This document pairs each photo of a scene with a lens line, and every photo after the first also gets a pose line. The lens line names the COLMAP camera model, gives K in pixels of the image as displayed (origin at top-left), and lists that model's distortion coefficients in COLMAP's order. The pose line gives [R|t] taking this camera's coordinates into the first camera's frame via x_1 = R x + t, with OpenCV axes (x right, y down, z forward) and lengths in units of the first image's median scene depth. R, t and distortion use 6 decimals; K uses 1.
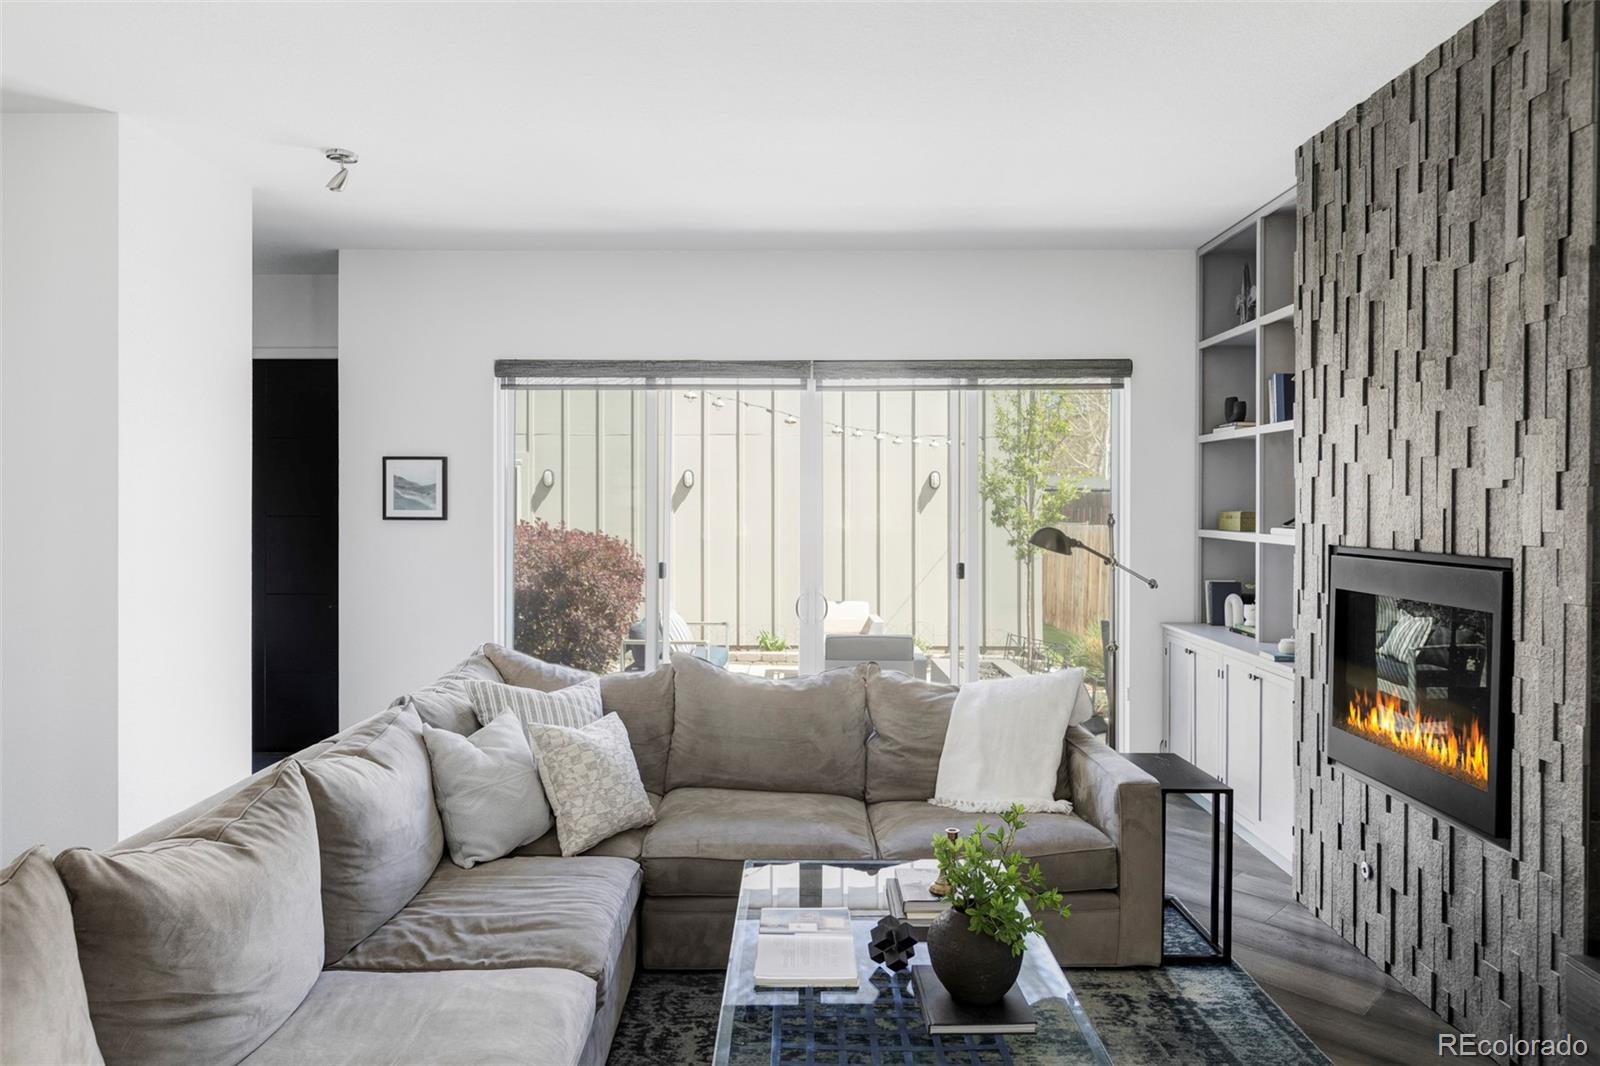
lens RADIAL K [[994.4, 0, 795.2], [0, 994.4, 515.1], [0, 0, 1]] dist [-0.001251, 0.000500]
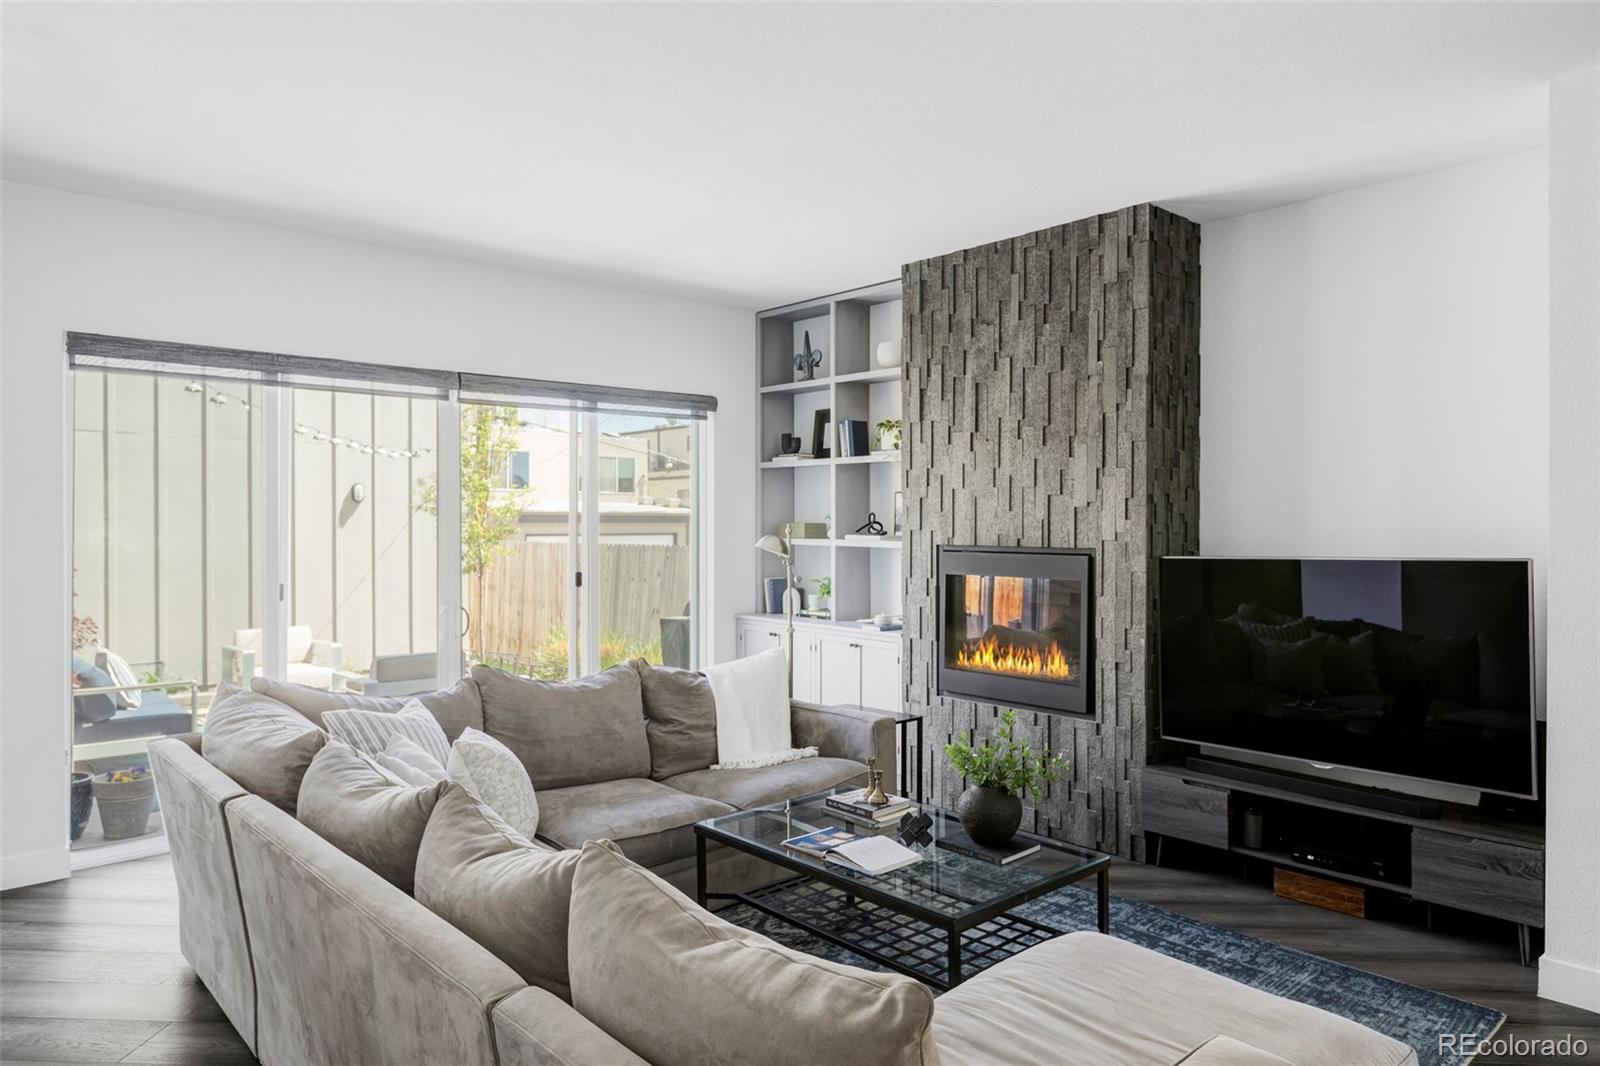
lens RADIAL K [[1022.3, 0, 799.6], [0, 1022.3, 526.1], [0, 0, 1]] dist [0.000473, -0.001170]
pose [[0.738490, -0.004068, 0.674252, -0.652540], [0.007463, 0.999970, -0.002142, 0.004290], [-0.674223, 0.006614, 0.738498, 0.033387]]
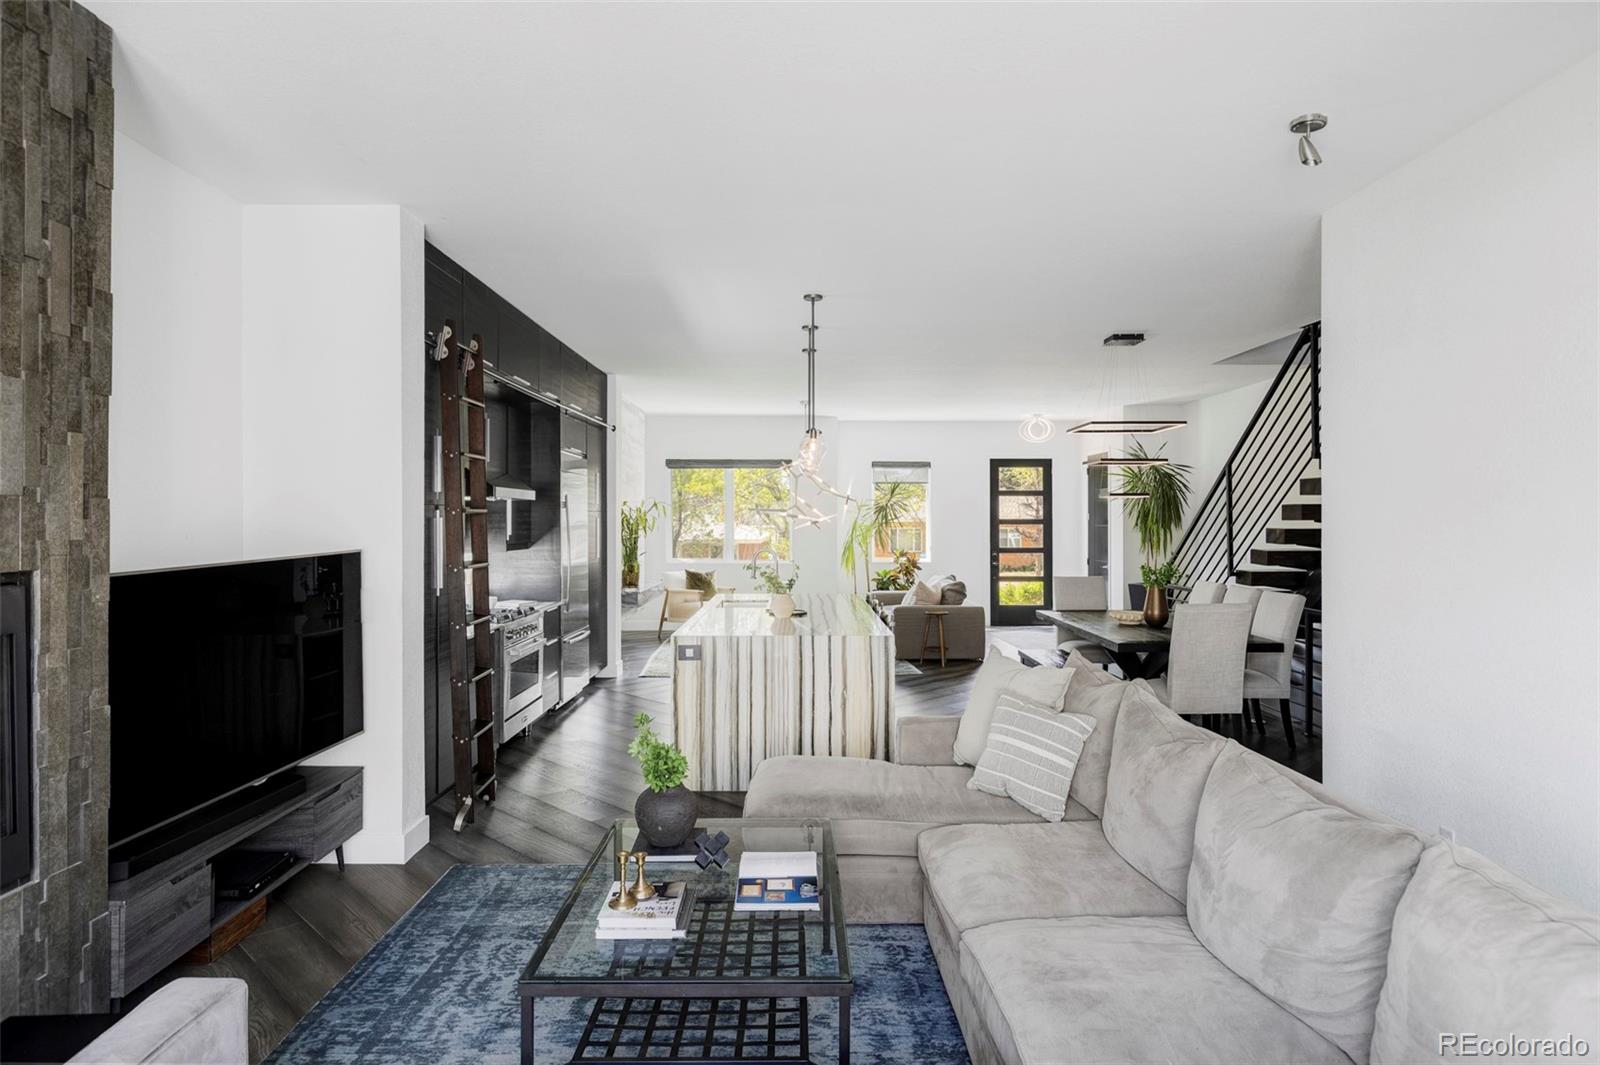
lens RADIAL K [[935.7, 0, 788.8], [0, 935.7, 519.7], [0, 0, 1]] dist [-0.002493, -0.000242]
pose [[-0.999995, -0.000743, -0.003080, 0.001925], [-0.000772, 0.999957, 0.009256, -0.010525], [0.003073, 0.009259, -0.999952, 1.474590]]
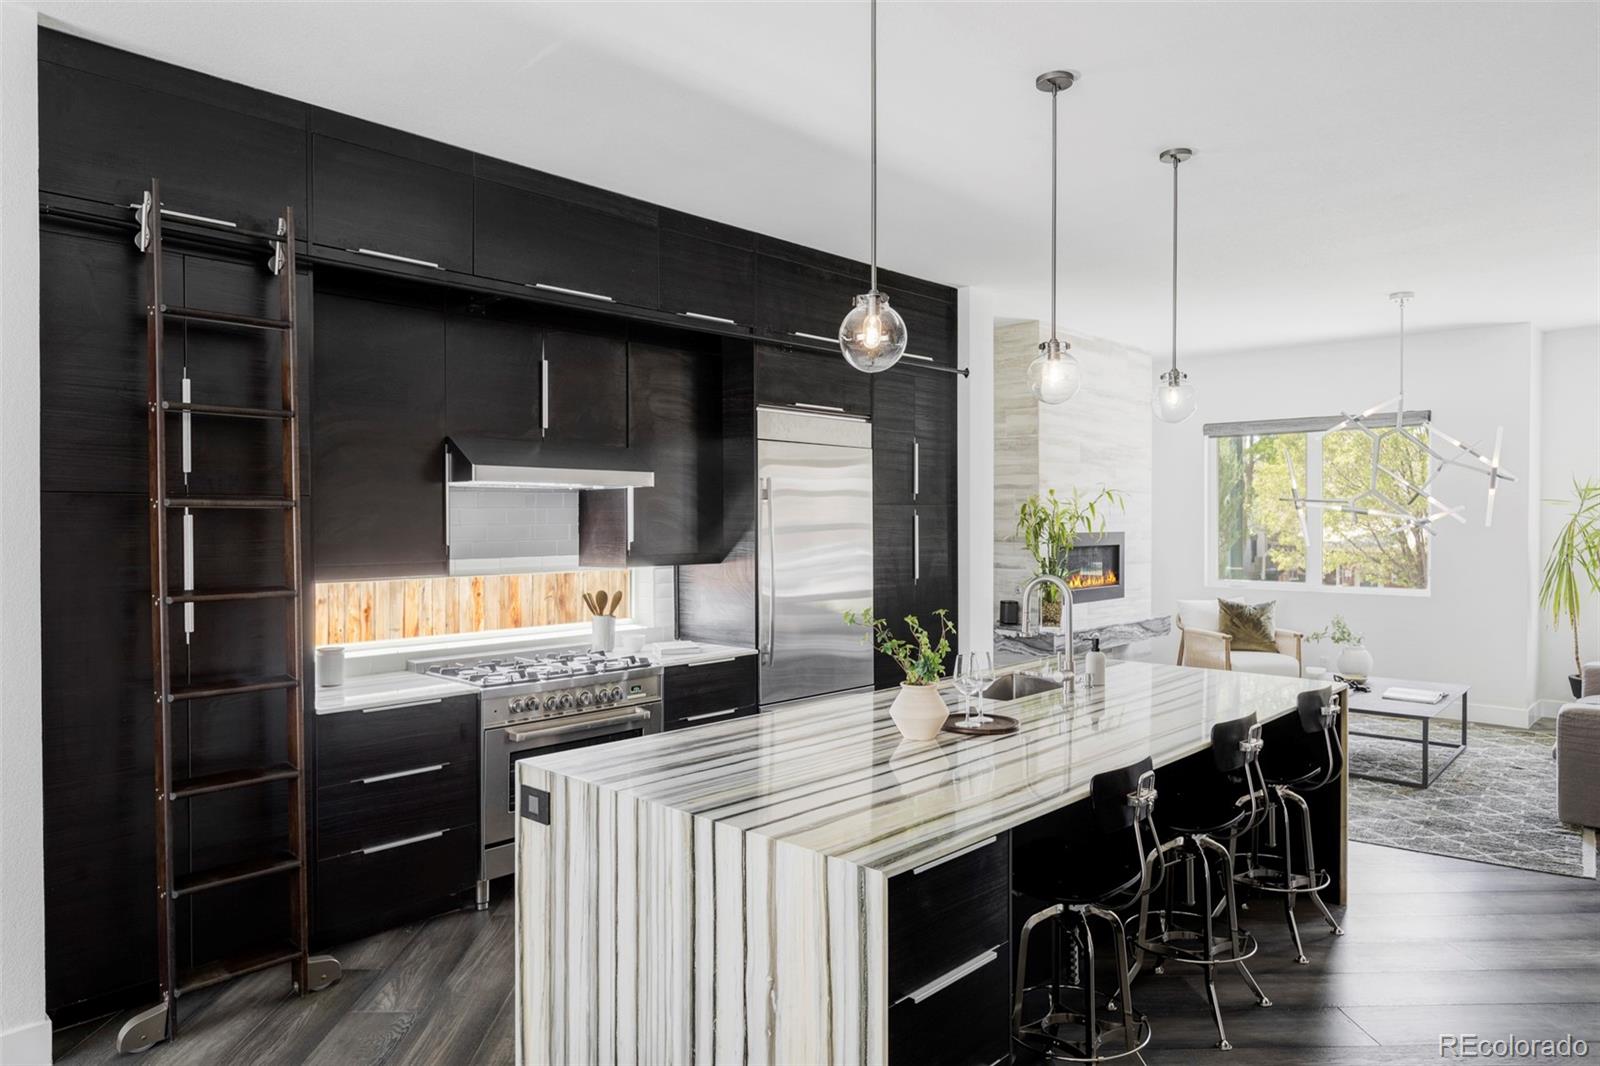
lens RADIAL K [[1022.3, 0, 799.6], [0, 1022.3, 526.1], [0, 0, 1]] dist [0.000473, -0.001170]
pose [[-0.740918, -0.004277, 0.671582, -0.505226], [0.006980, 0.999877, 0.014068, 0.000817], [-0.671559, 0.015111, -0.740797, 0.390154]]
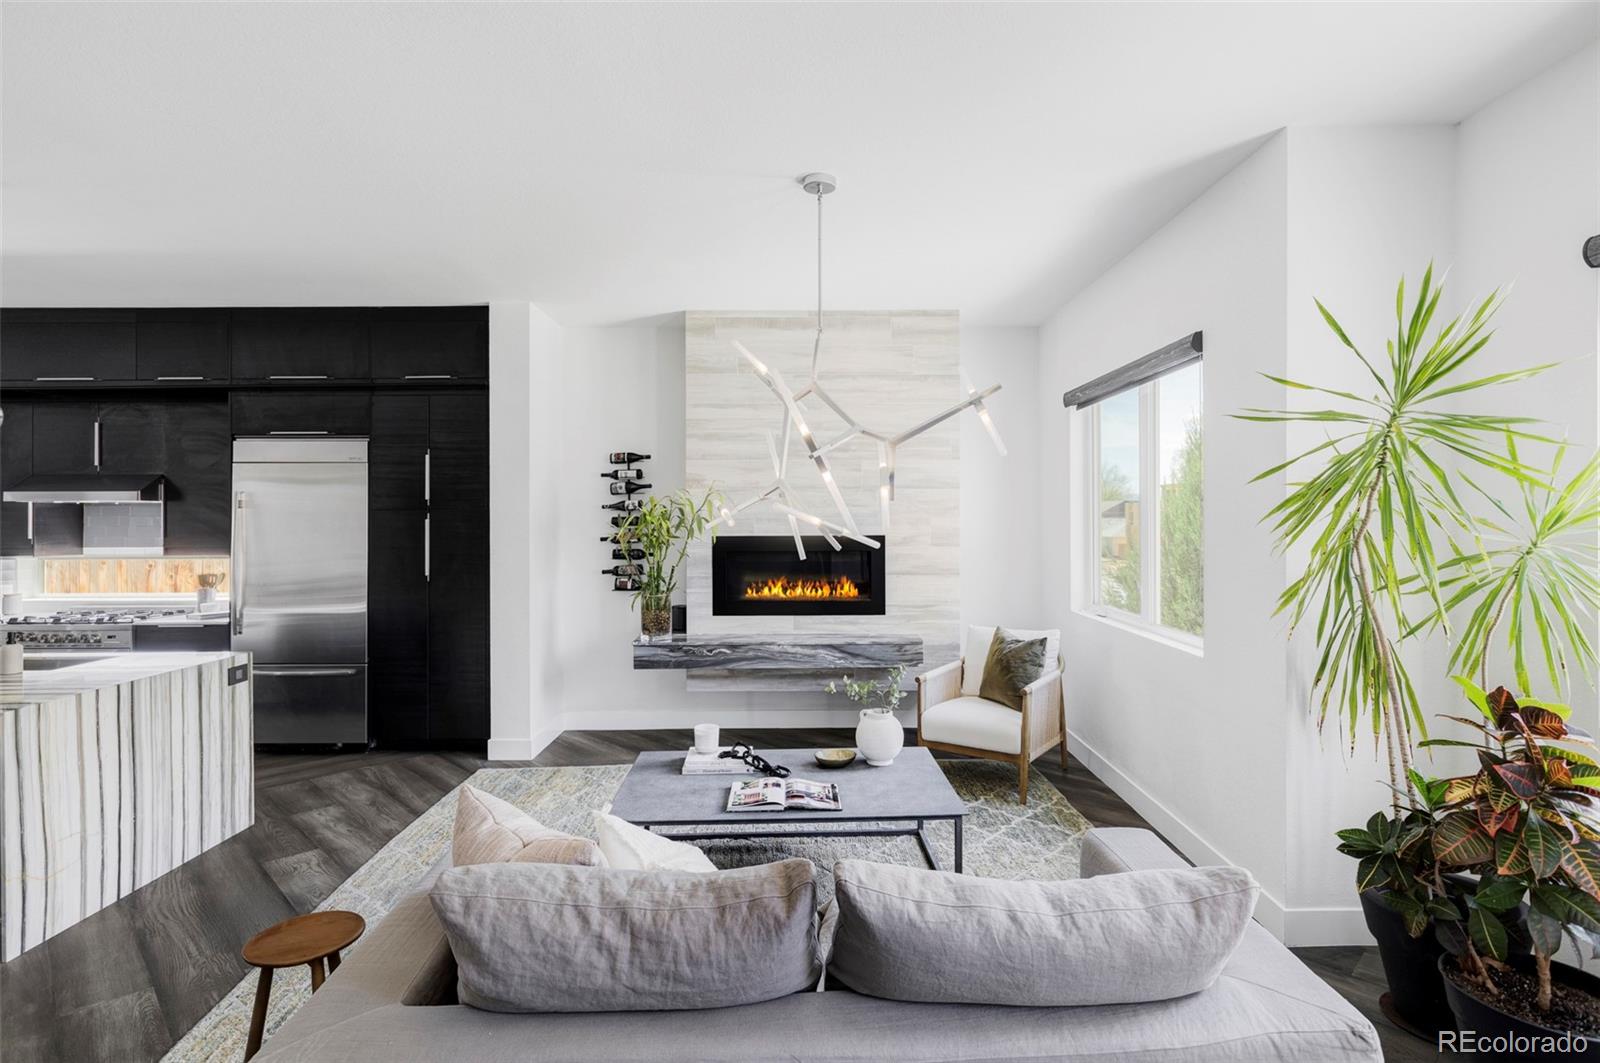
lens RADIAL K [[802.2, 0, 802.2], [0, 802.2, 519.7], [0, 0, 1]] dist [-0.000910, 0.001014]
pose [[-0.016103, -0.003854, 0.999863, -1.015555], [0.013050, 0.999907, 0.004065, 0.012878], [-0.999785, 0.013114, -0.016051, -1.693232]]
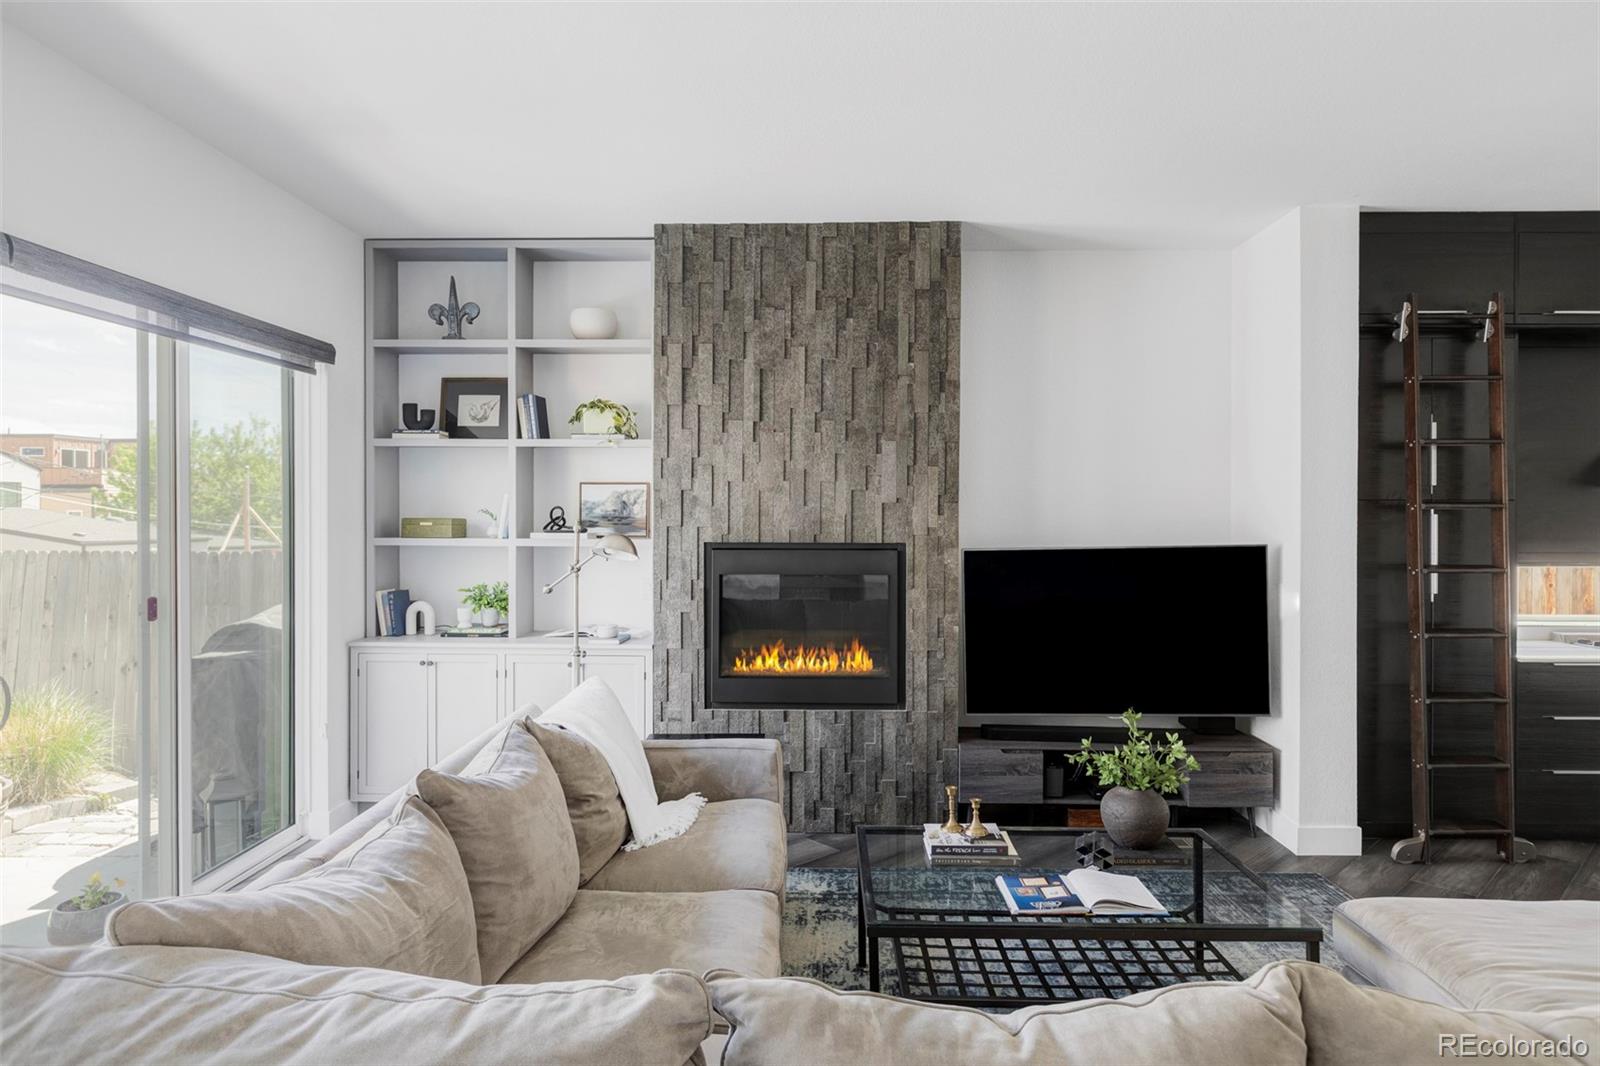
lens RADIAL K [[928.6, 0, 804.6], [0, 928.6, 522.5], [0, 0, 1]] dist [0.000325, 0.001103]
pose [[0.013198, -0.005980, 0.999895, -0.727265], [0.007886, 0.999952, 0.005877, -0.002944], [-0.999882, 0.007808, 0.013245, 0.898802]]
